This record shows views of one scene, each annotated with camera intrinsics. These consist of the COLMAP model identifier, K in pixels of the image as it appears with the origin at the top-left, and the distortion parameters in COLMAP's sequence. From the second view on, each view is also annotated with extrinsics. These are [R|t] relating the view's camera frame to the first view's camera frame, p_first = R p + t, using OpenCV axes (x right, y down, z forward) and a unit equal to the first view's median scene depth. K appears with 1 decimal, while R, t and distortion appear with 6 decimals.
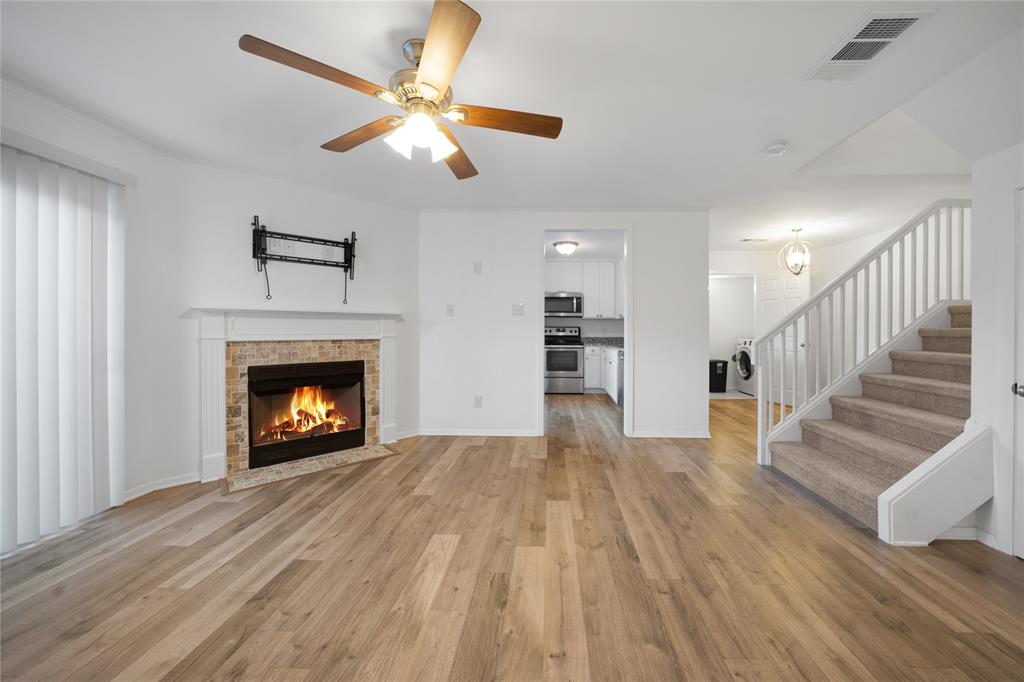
lens RADIAL K [[357.4, 0, 545.2], [0, 357.4, 328.7], [0, 0, 1]] dist [-0.024270, 0.004056]
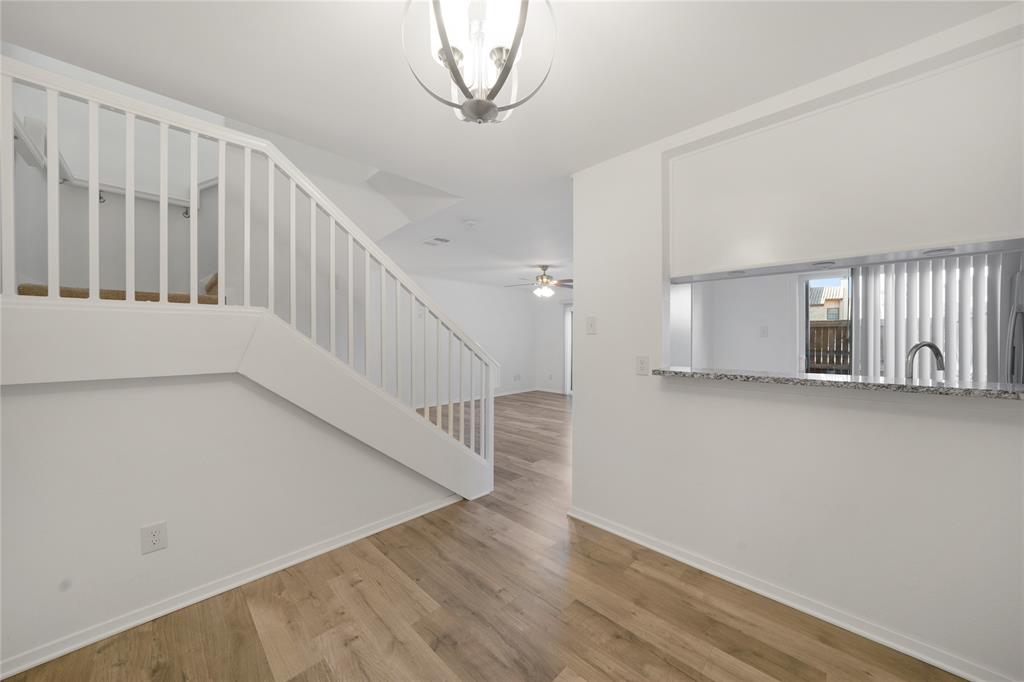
lens RADIAL K [[357.4, 0, 534.8], [0, 357.4, 341.8], [0, 0, 1]] dist [-0.024270, 0.004056]
pose [[-0.660367, -0.004159, -0.750931, 1.338796], [-0.005889, 0.999983, -0.000359, -0.029920], [0.750920, 0.004185, -0.660380, 1.832135]]
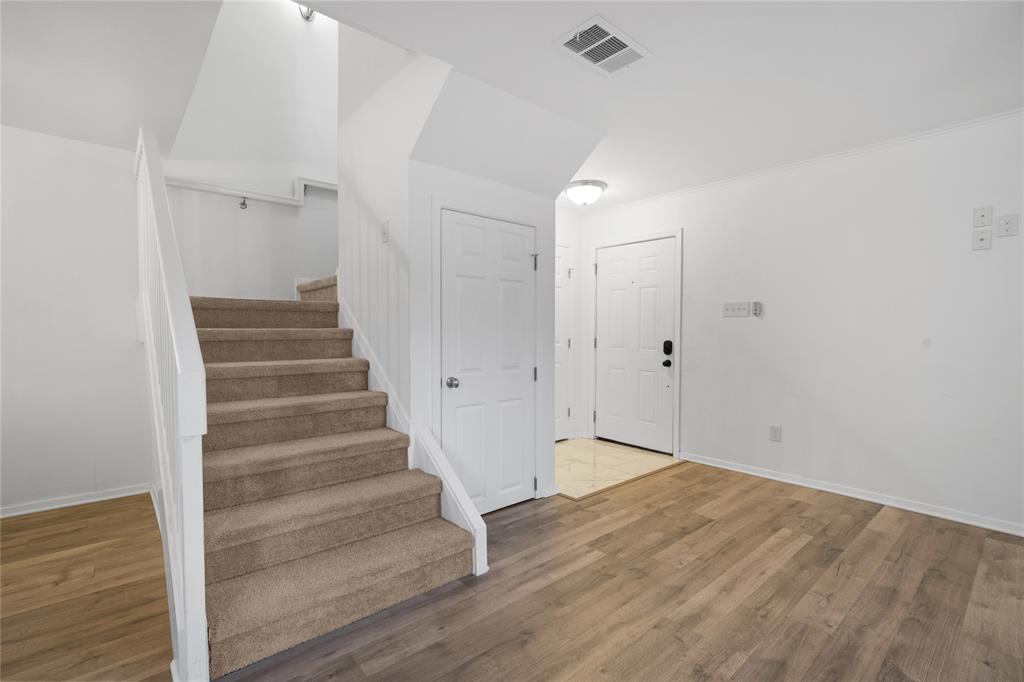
lens RADIAL K [[469.6, 0, 511.7], [0, 469.6, 340.1], [0, 0, 1]] dist [-0.000159, -0.000973]
pose [[-0.672020, -0.022968, 0.740176, 0.052223], [-0.001758, 0.999566, 0.029422, -0.002450], [-0.740531, 0.018471, -0.671769, 1.134673]]
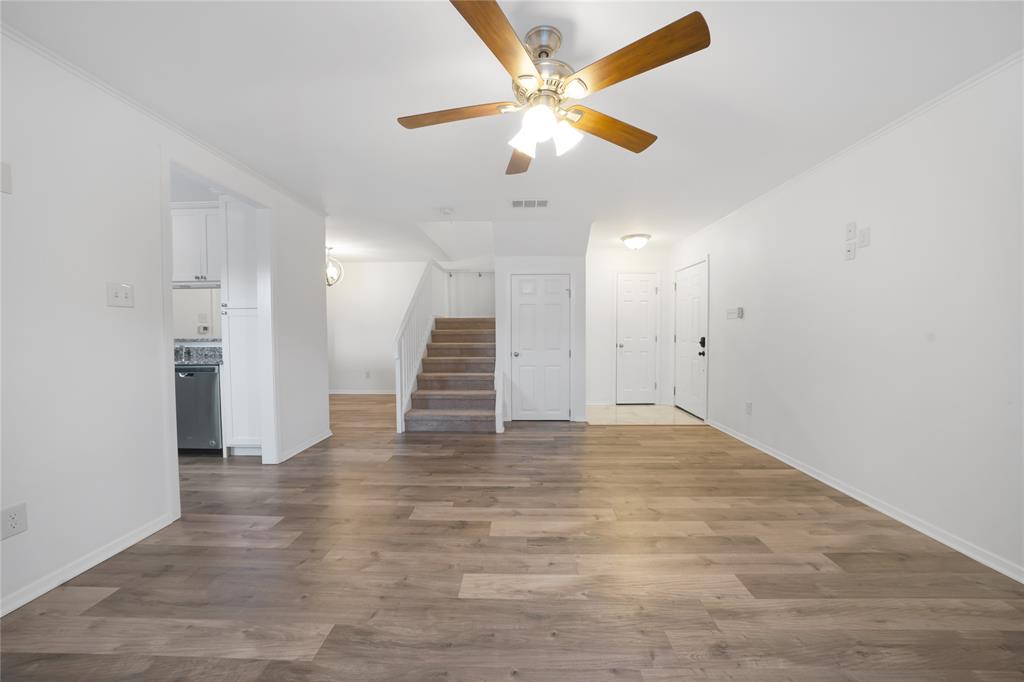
lens RADIAL K [[357.4, 0, 503.3], [0, 357.4, 340.1], [0, 0, 1]] dist [-0.024270, 0.004056]
pose [[0.025169, -0.031610, 0.999183, -0.729480], [0.009342, 0.999464, 0.031384, -0.000635], [-0.999640, 0.008544, 0.025451, 0.604581]]
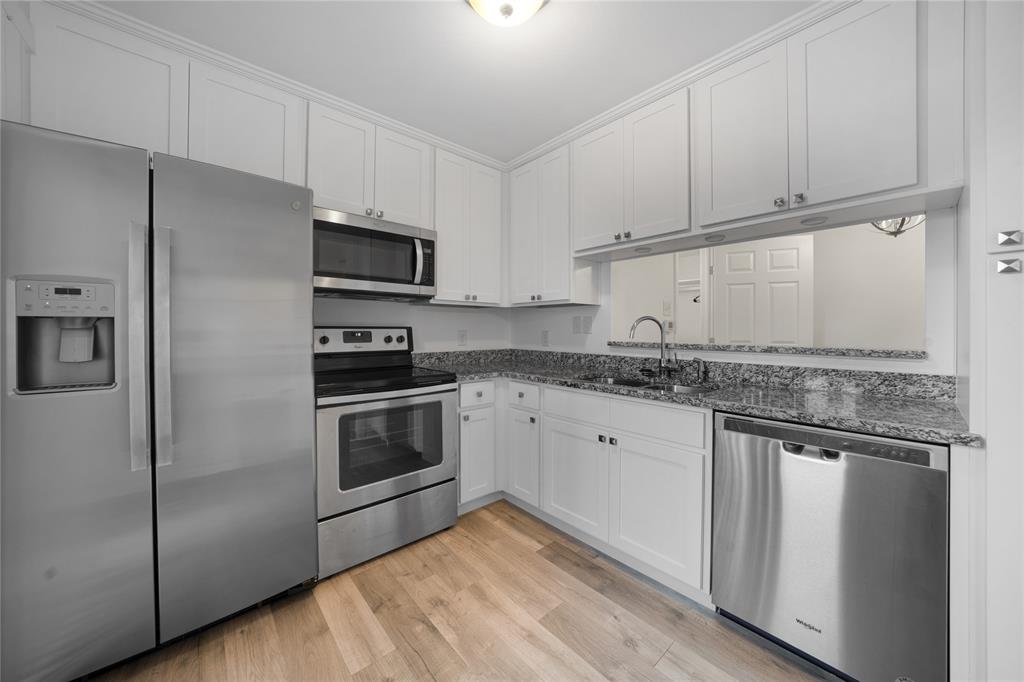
lens RADIAL K [[357.4, 0, 514.4], [0, 357.4, 330.1], [0, 0, 1]] dist [-0.024270, 0.004056]
pose [[0.740986, -0.001912, 0.671518, -0.166177], [0.001682, 0.999998, 0.000991, -0.004174], [-0.671518, 0.000395, 0.740988, 1.560047]]
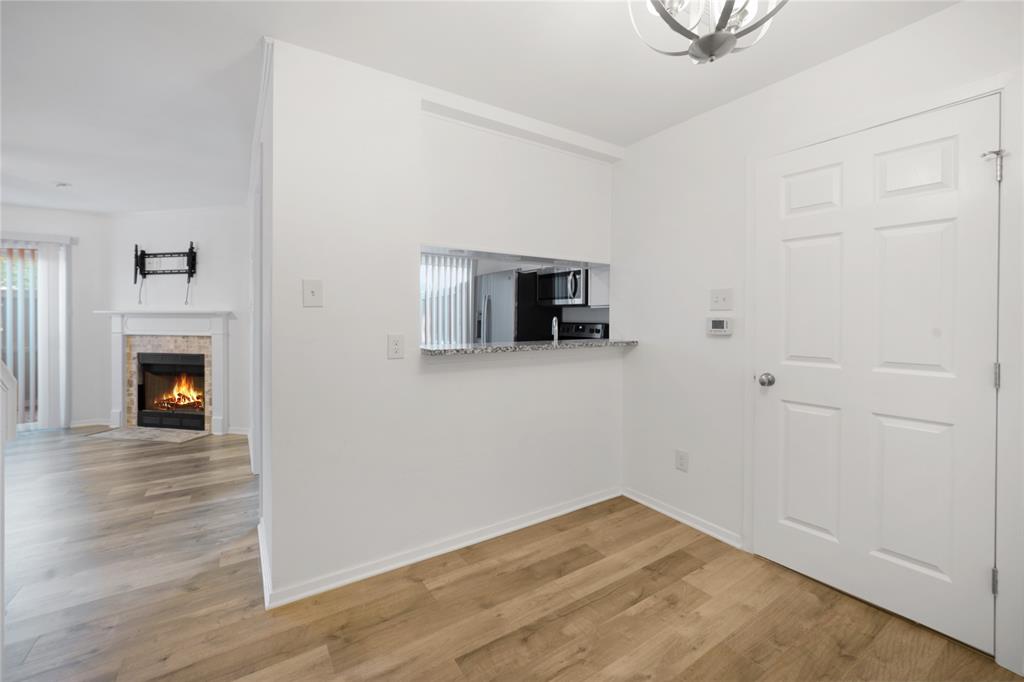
lens RADIAL K [[415.6, 0, 499.4], [0, 415.6, 320.8], [0, 0, 1]] dist [0.007310, 0.000138]
pose [[0.553750, 0.005430, -0.832665, 1.314992], [-0.001280, 0.999983, 0.005670, -0.030153], [0.832682, -0.002074, 0.553748, 1.250692]]
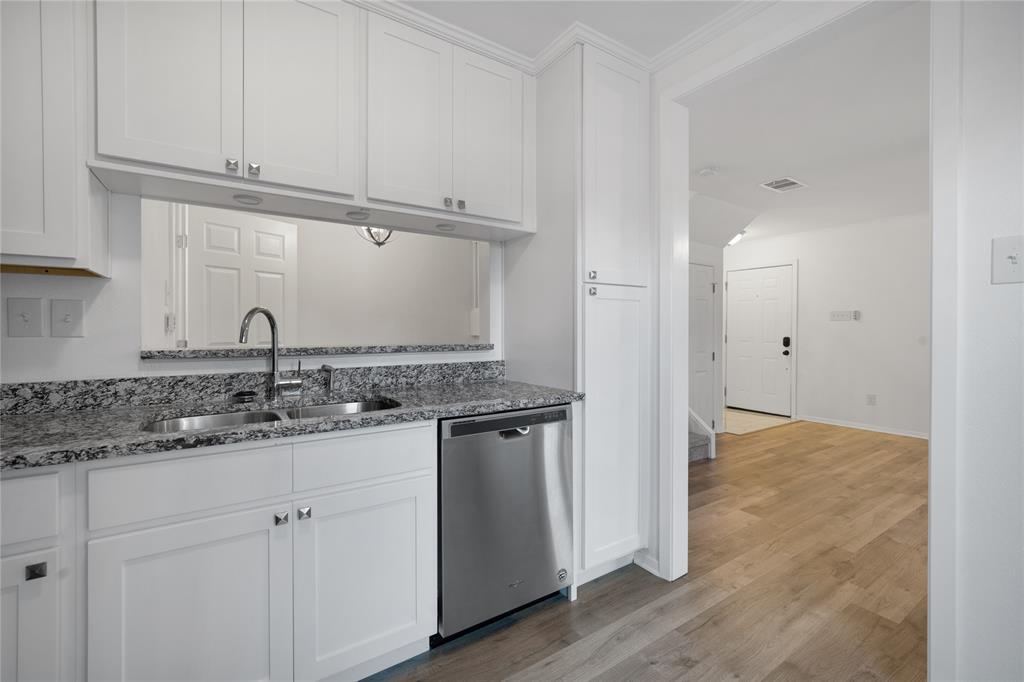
lens RADIAL K [[455.1, 0, 507.0], [0, 455.1, 326.5], [0, 0, 1]] dist [-0.006577, 0.001325]
pose [[-0.574818, -0.005527, 0.818263, -0.136997], [-0.003713, 0.999985, 0.004146, -0.009305], [-0.818273, -0.000655, -0.574830, 1.987466]]
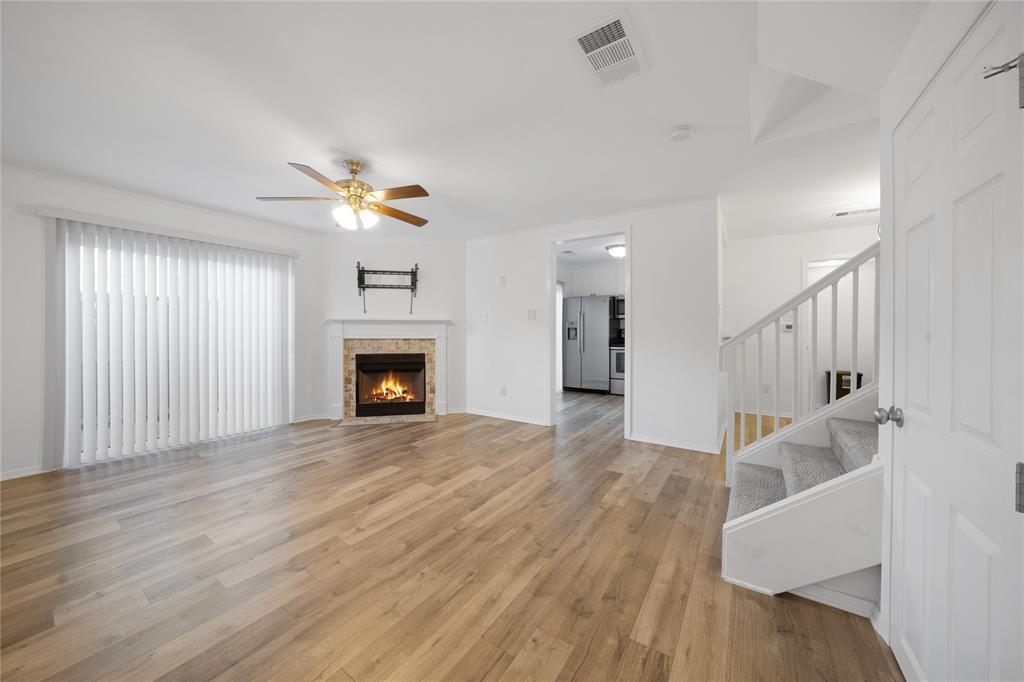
lens RADIAL K [[357.4, 0, 520.7], [0, 357.4, 330.6], [0, 0, 1]] dist [-0.024270, 0.004056]
pose [[0.850807, -0.002427, -0.525473, 0.666410], [0.002020, 0.999997, -0.001347, 0.001245], [0.525475, 0.000084, 0.850809, -0.006043]]
